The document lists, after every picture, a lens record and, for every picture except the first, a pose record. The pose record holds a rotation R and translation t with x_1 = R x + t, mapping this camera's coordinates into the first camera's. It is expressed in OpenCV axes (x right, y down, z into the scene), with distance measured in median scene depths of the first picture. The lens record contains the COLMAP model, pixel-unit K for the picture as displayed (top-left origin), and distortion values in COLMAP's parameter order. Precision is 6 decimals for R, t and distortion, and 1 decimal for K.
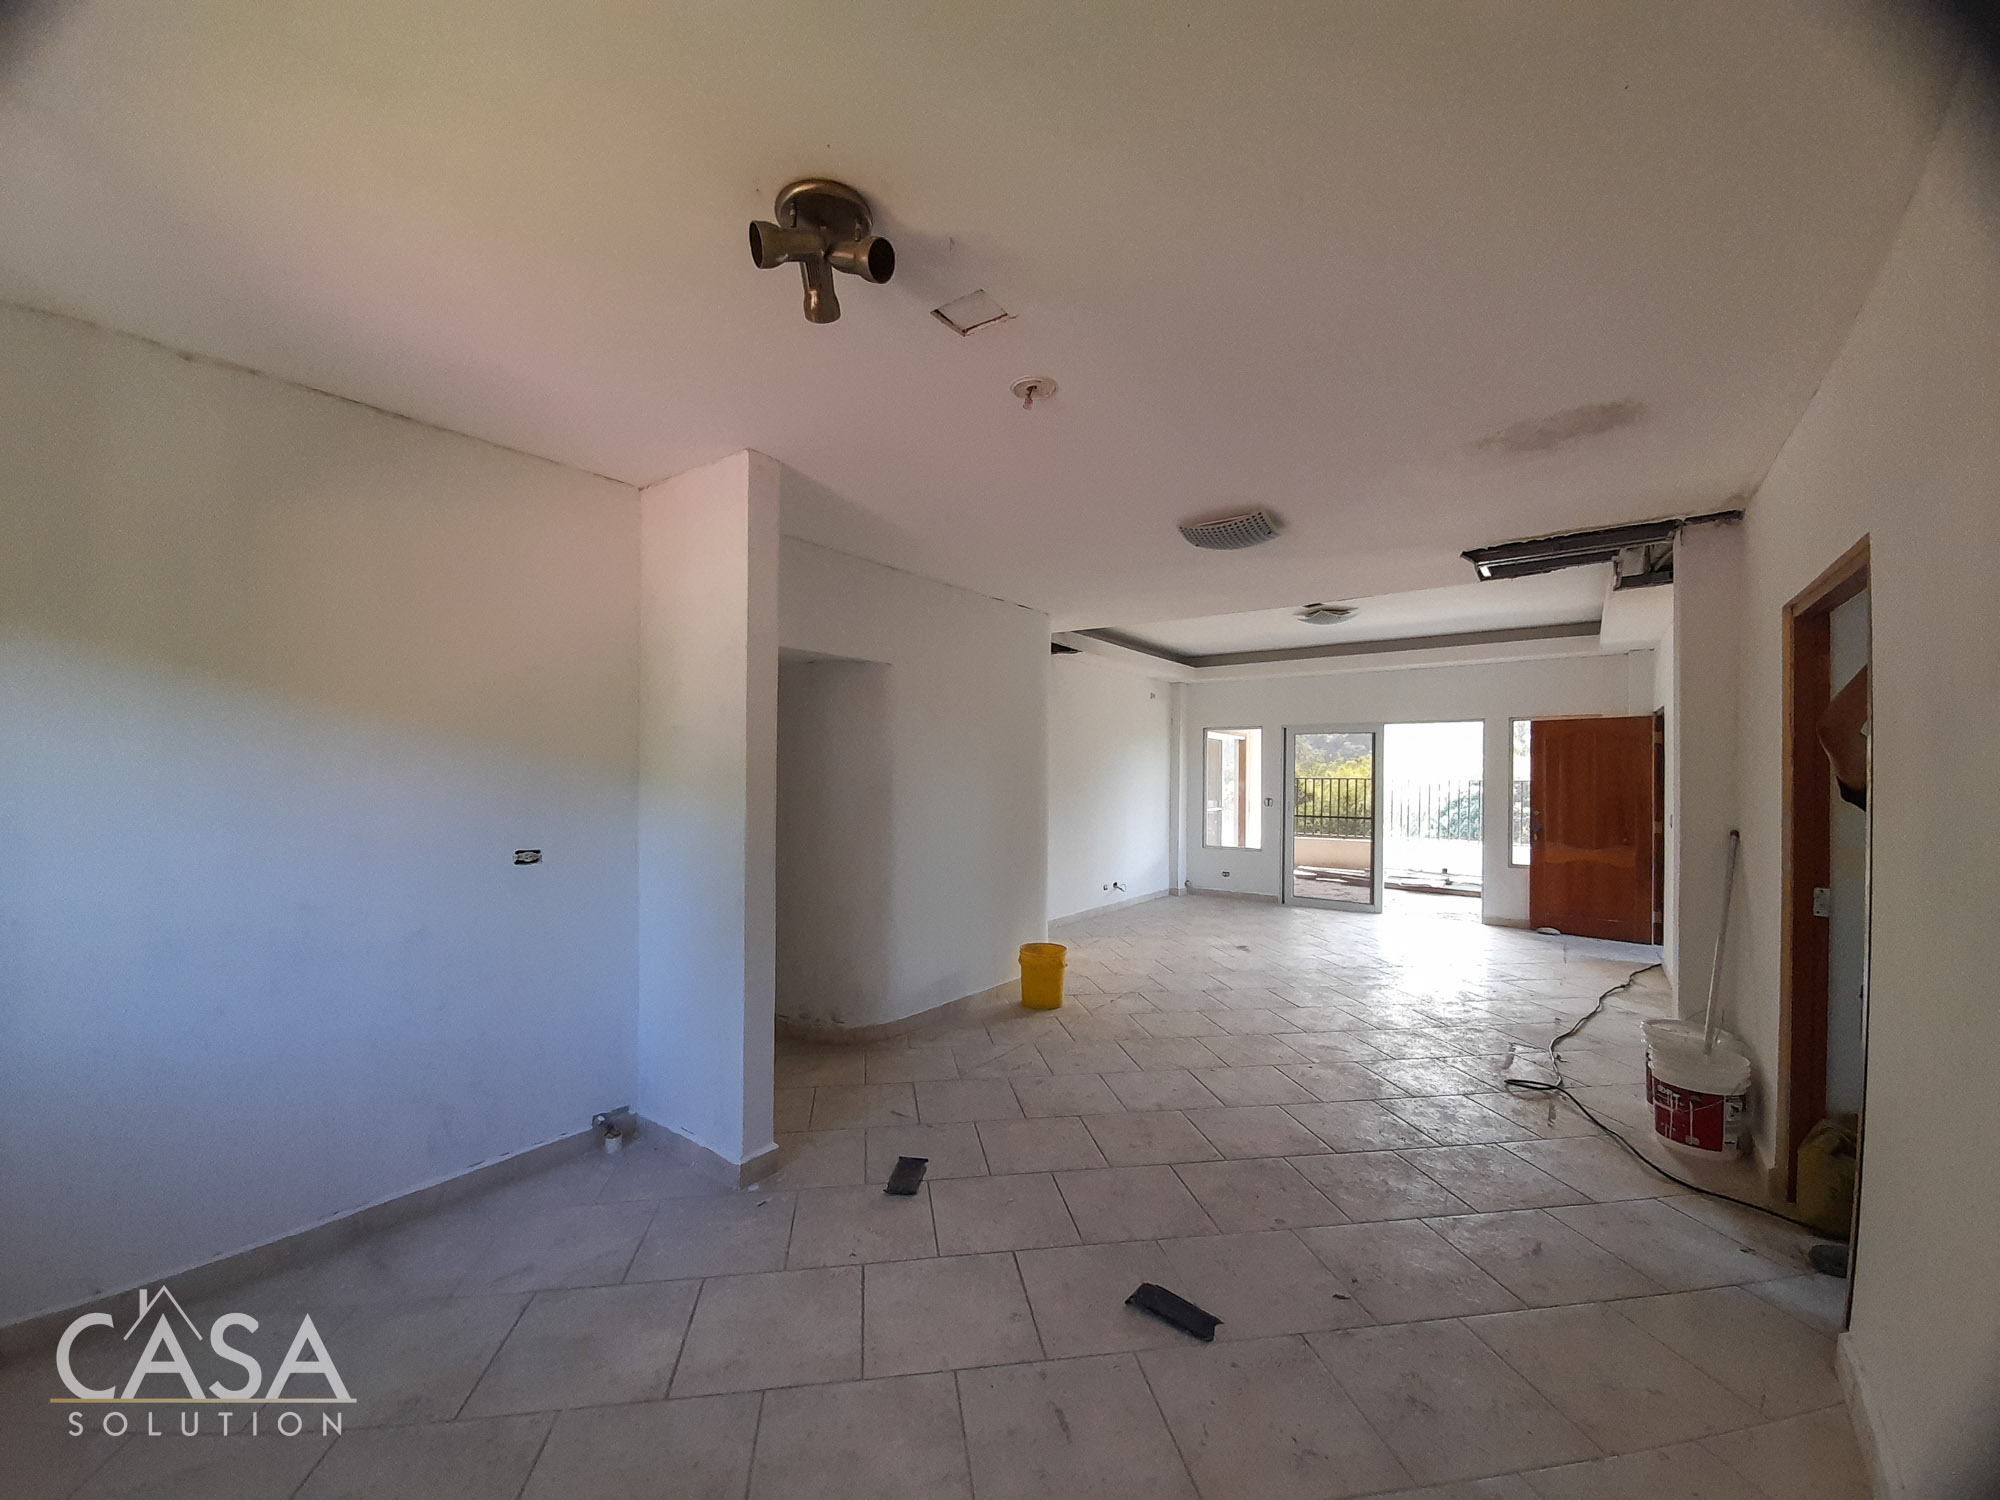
lens RADIAL K [[779.1, 0, 977.4], [0, 779.1, 772.7], [0, 0, 1]] dist [0.005398, -0.008218]
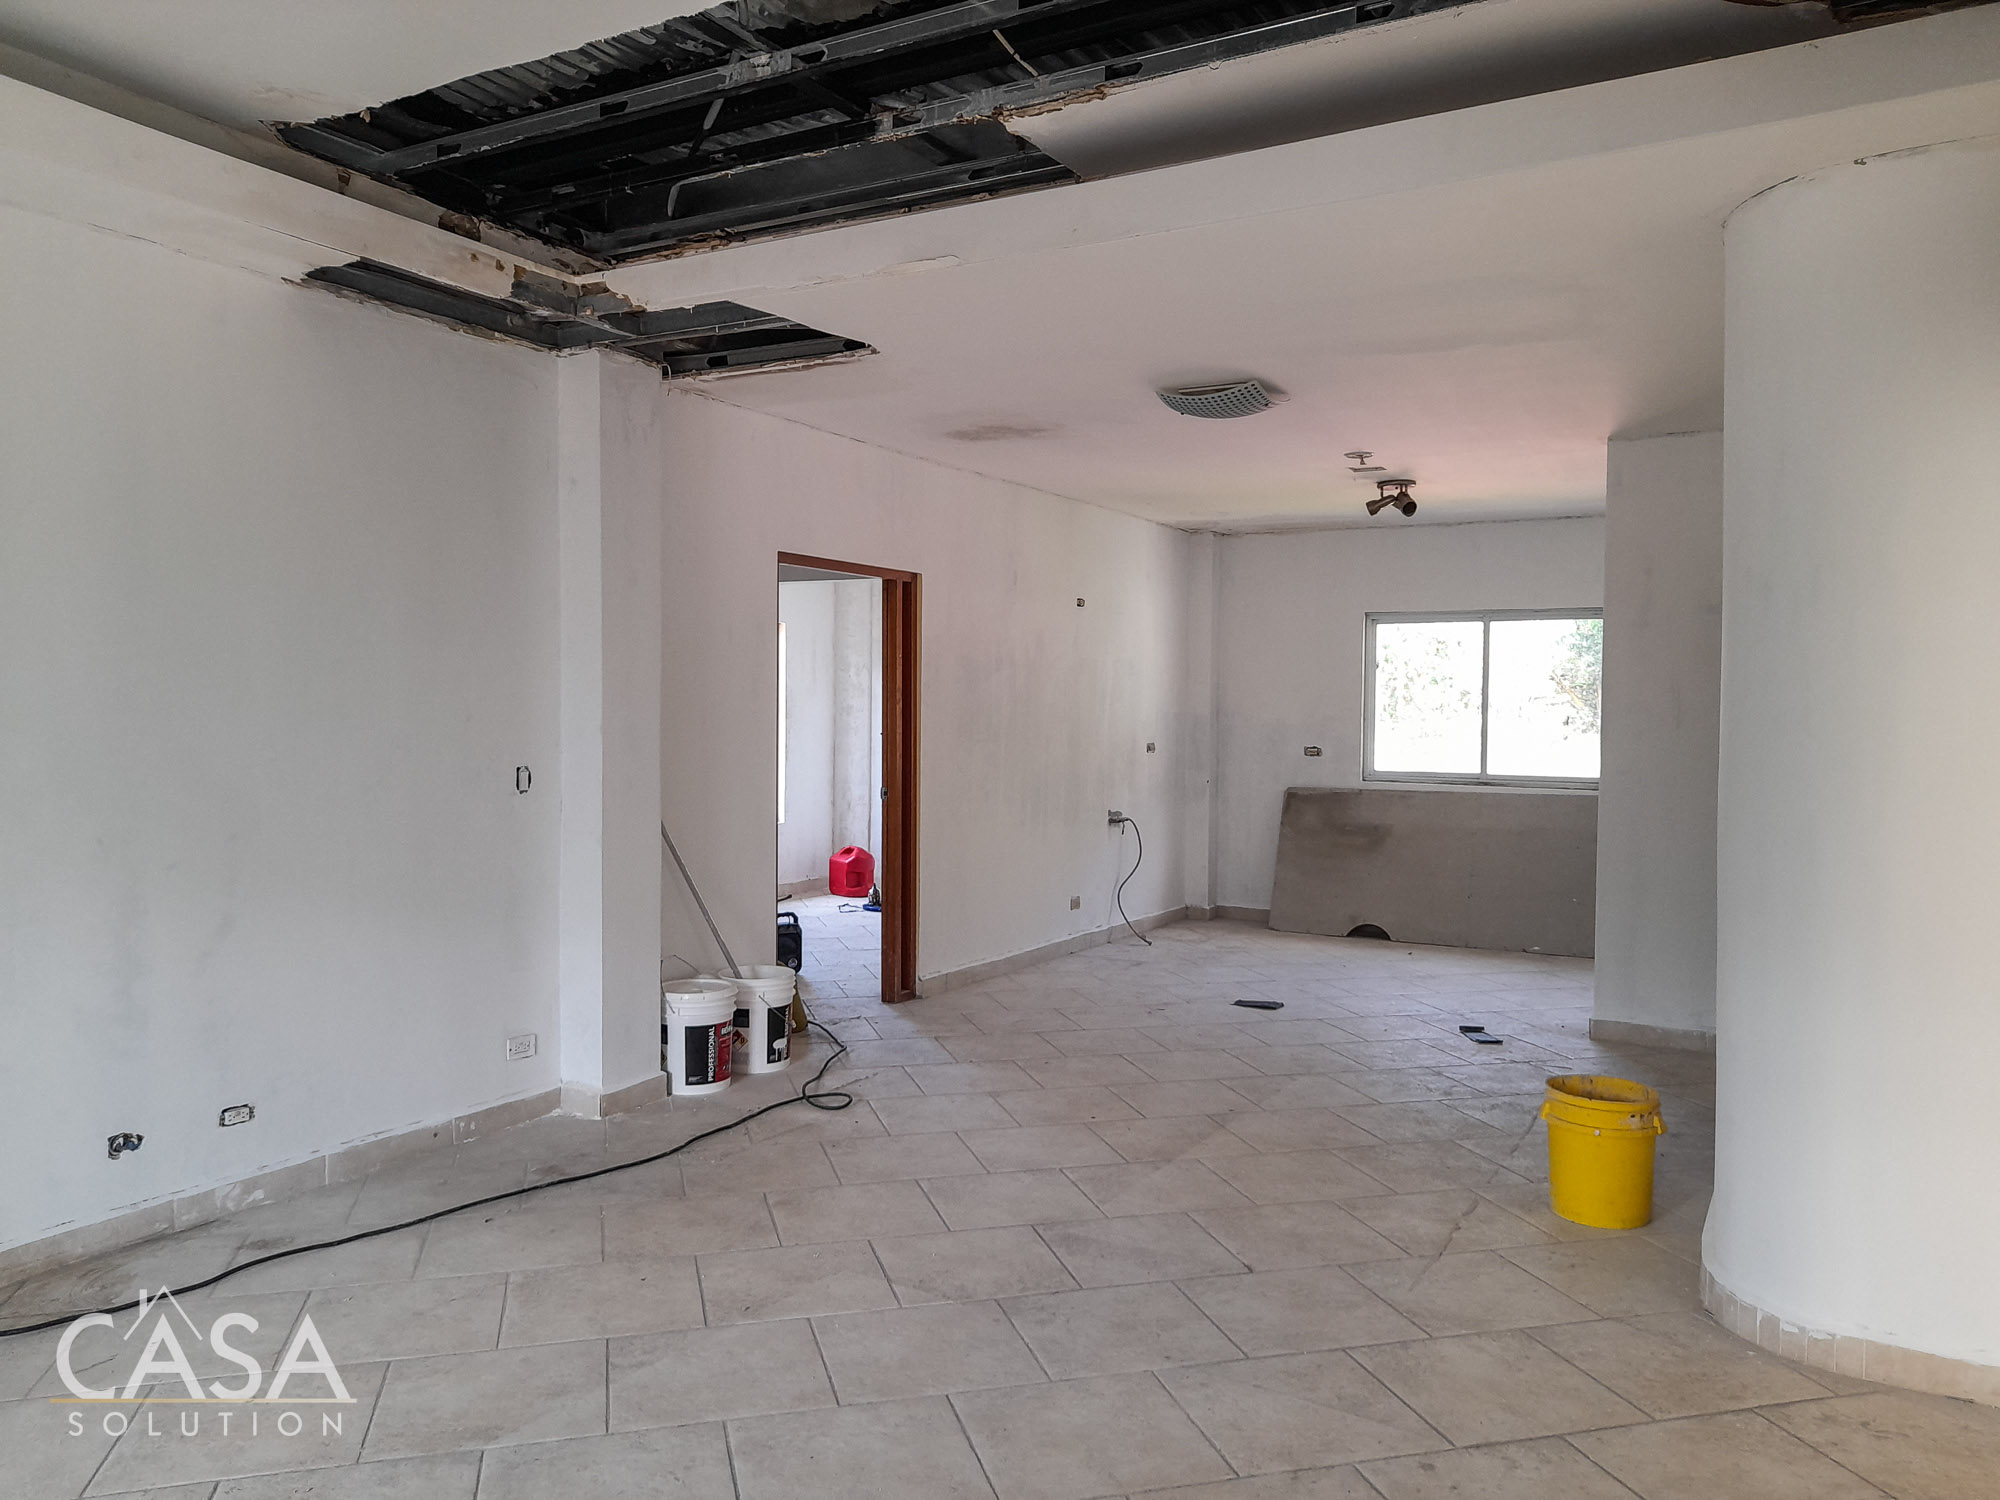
lens RADIAL K [[1448.8, 0, 989.5], [0, 1448.8, 758.0], [0, 0, 1]] dist [0.032965, -0.039685]
pose [[-0.992960, -0.011495, -0.117891, 0.637520], [-0.015215, 0.999413, 0.030704, 0.018910], [0.117469, 0.032281, -0.992552, 2.133908]]
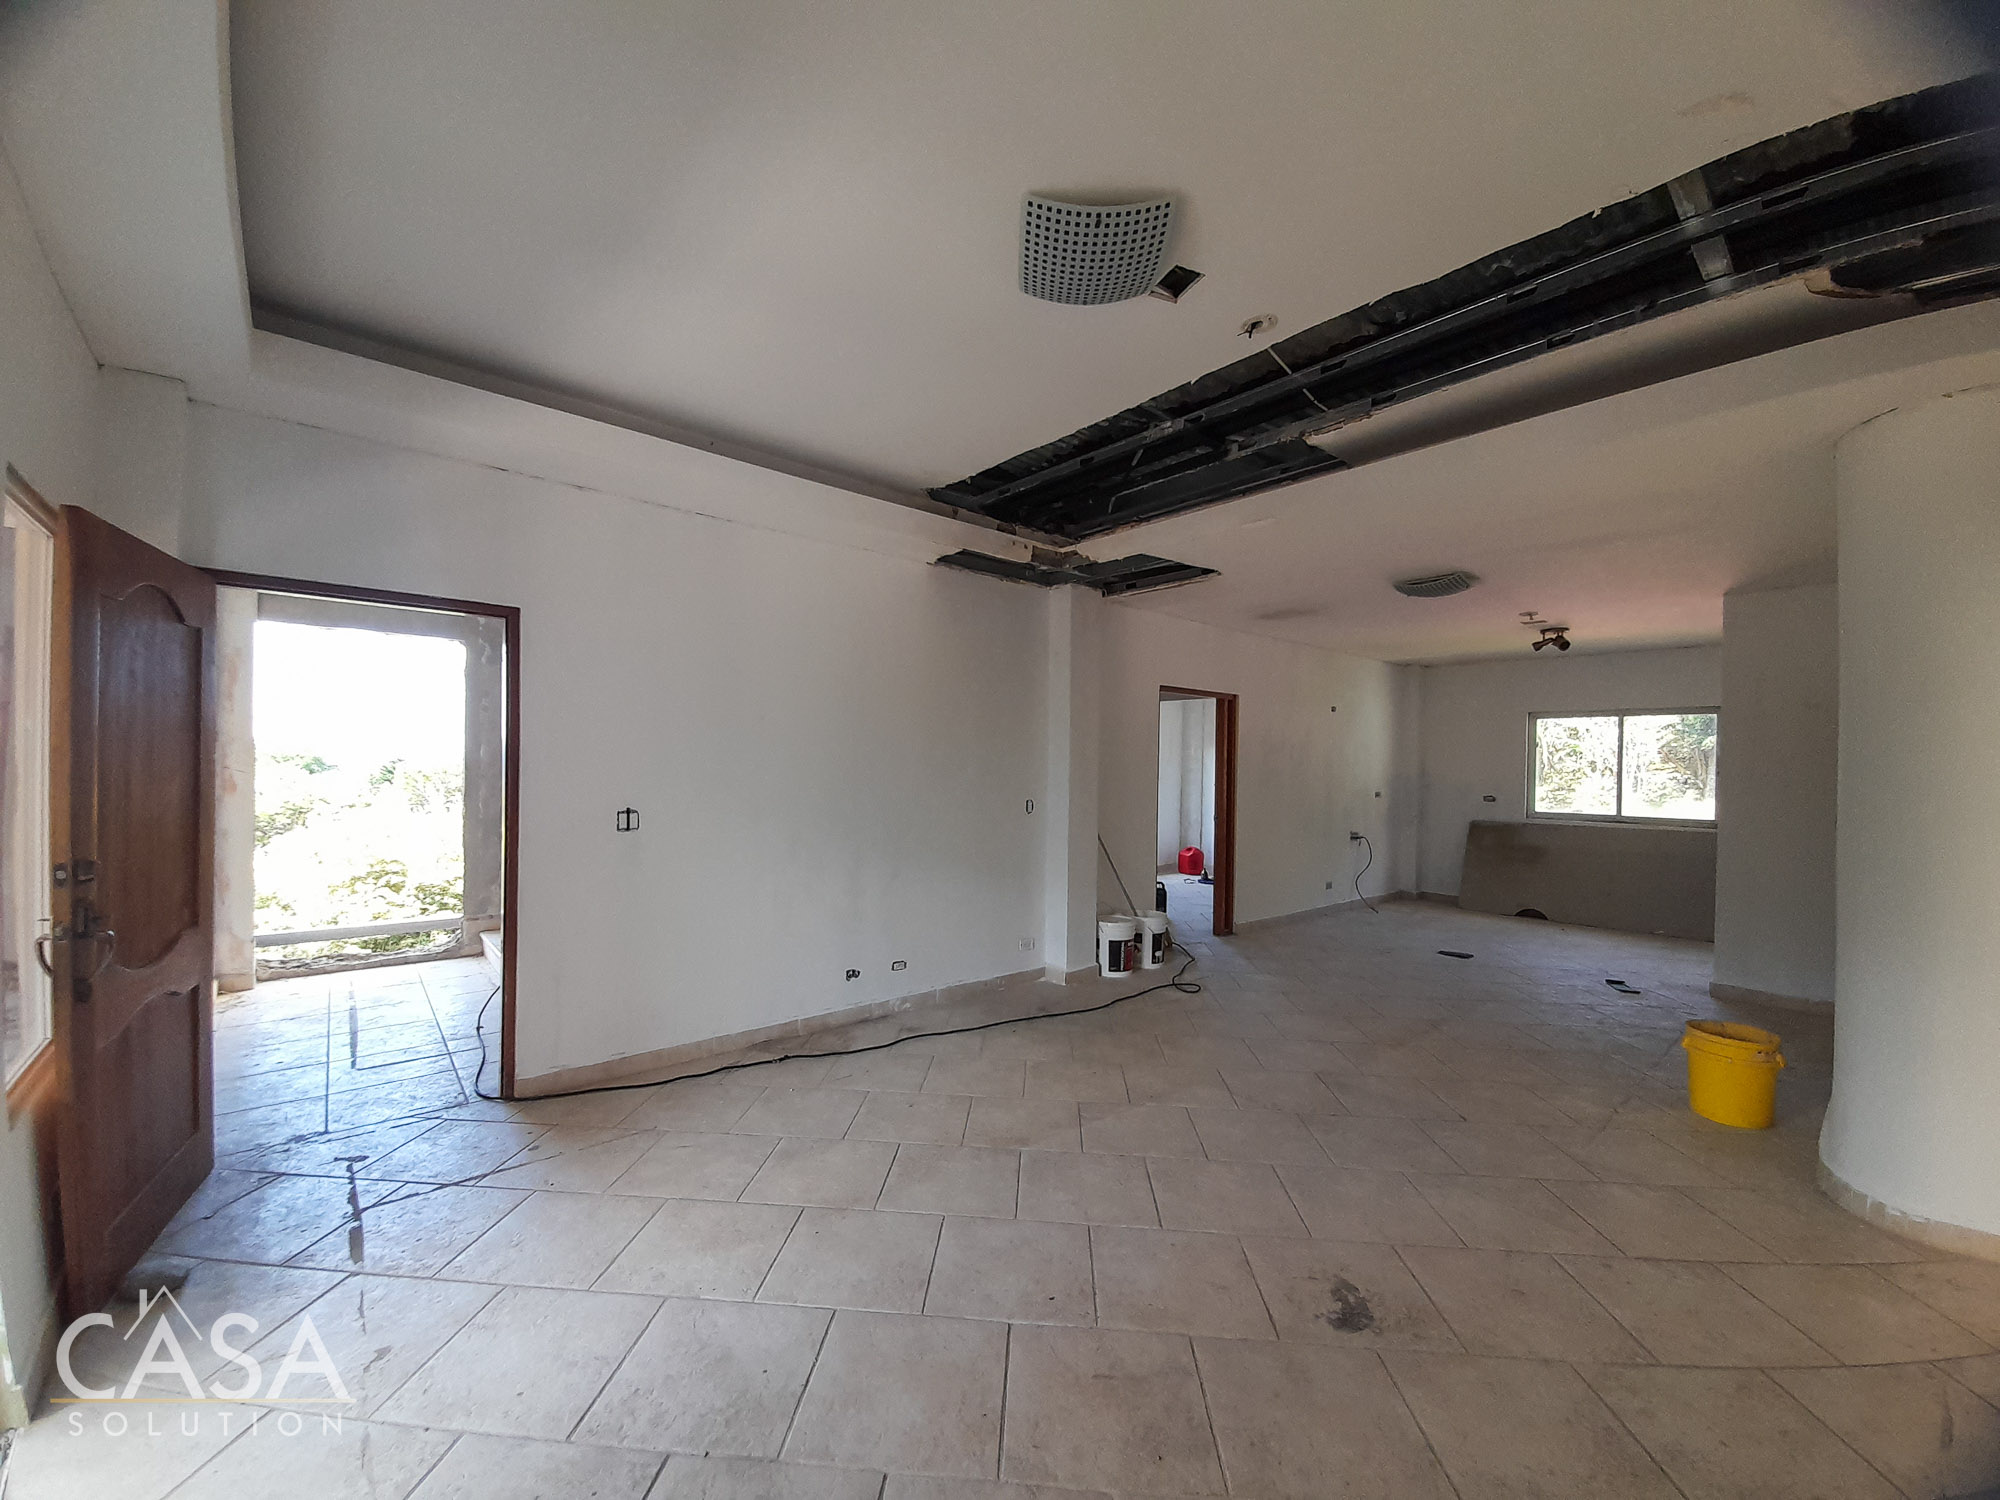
lens RADIAL K [[779.1, 0, 979.5], [0, 779.1, 774.6], [0, 0, 1]] dist [0.005398, -0.008218]
pose [[-0.973253, -0.023148, 0.228567, 0.669158], [-0.021485, 0.999721, 0.009763, 0.018018], [-0.228729, 0.004591, -0.973479, 2.138617]]
